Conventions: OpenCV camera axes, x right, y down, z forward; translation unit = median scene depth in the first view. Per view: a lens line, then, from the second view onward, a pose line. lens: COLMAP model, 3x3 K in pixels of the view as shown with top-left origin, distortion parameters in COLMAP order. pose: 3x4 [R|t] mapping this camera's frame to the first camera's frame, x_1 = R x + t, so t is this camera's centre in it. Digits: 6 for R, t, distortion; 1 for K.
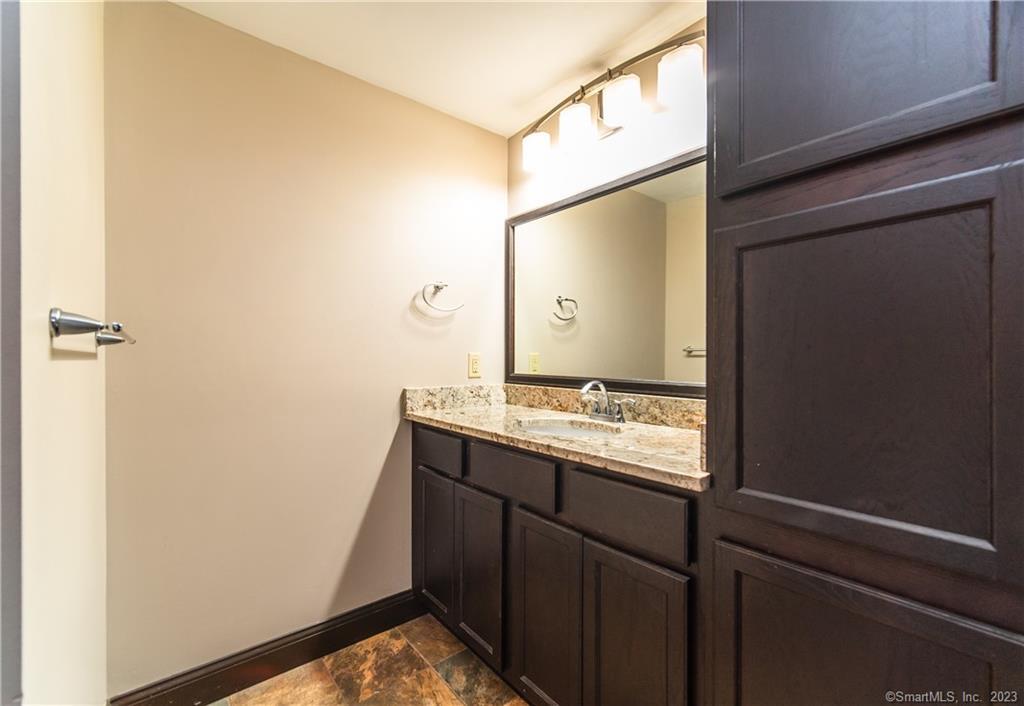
lens RADIAL K [[424.1, 0, 512.0], [0, 424.1, 353.0], [0, 0, 1]] dist [-0.015553, 0.000472]
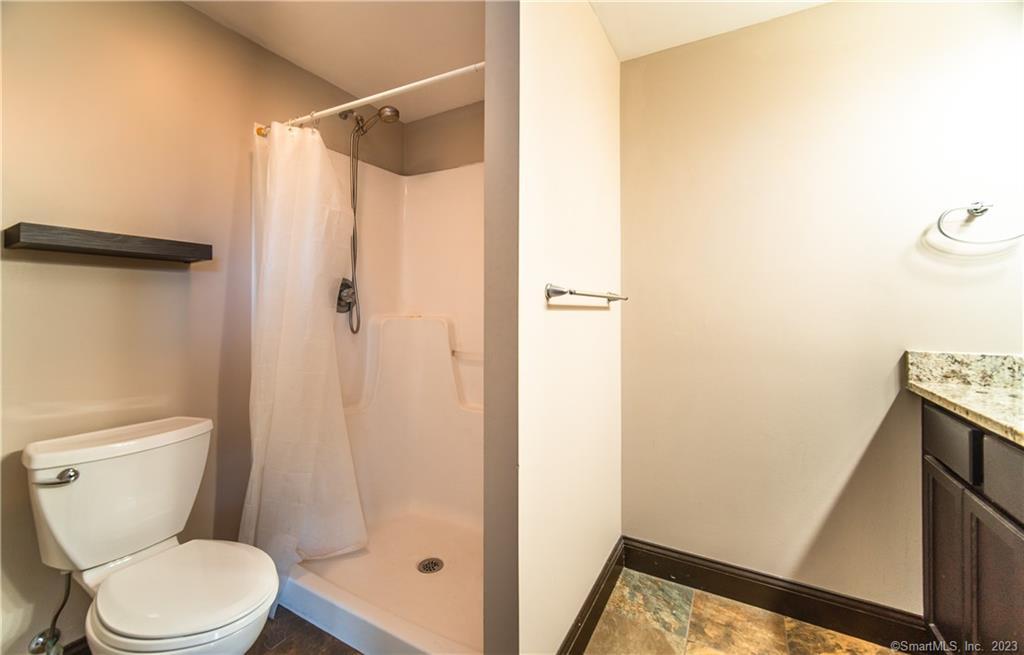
lens RADIAL K [[420.4, 0, 510.2], [0, 420.4, 302.8], [0, 0, 1]] dist [-0.000240, -0.000291]
pose [[0.366793, -0.012179, -0.930223, 0.202275], [0.004859, 0.999926, -0.011176, 0.000968], [0.930290, -0.000421, 0.366825, 0.036102]]
